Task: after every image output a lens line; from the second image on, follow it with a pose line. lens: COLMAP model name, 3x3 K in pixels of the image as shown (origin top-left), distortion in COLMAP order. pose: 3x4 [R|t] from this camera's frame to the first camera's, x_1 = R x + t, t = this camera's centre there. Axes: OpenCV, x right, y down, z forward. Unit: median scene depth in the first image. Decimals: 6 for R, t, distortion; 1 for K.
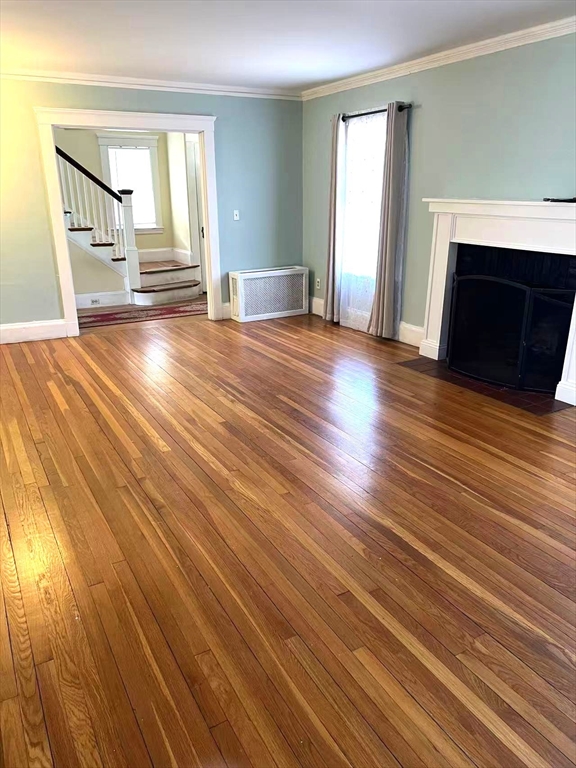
lens RADIAL K [[567.5, 0, 288.4], [0, 567.5, 383.4], [0, 0, 1]] dist [0.029864, -0.010080]
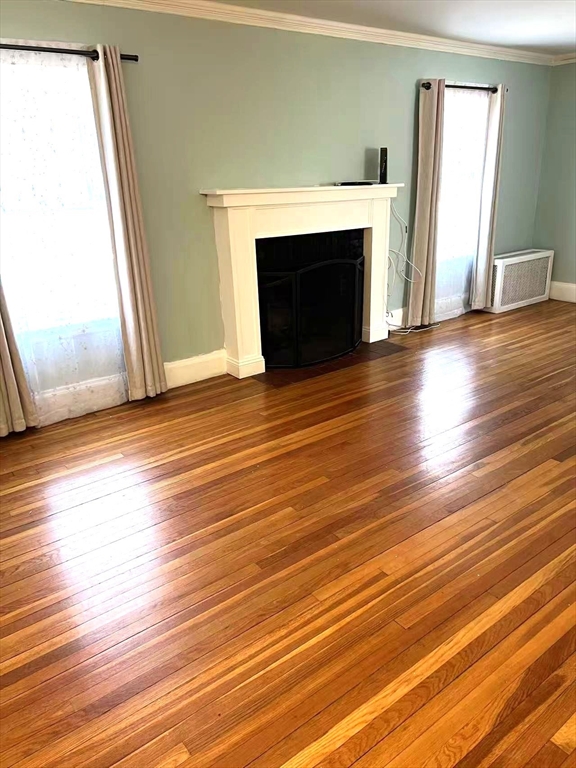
lens RADIAL K [[567.5, 0, 289.2], [0, 567.5, 386.6], [0, 0, 1]] dist [0.029864, -0.010080]
pose [[-0.119099, -0.333725, 0.935117, -0.604506], [0.356811, 0.864516, 0.353974, -0.336032], [-0.926553, 0.375818, 0.016114, 1.006321]]
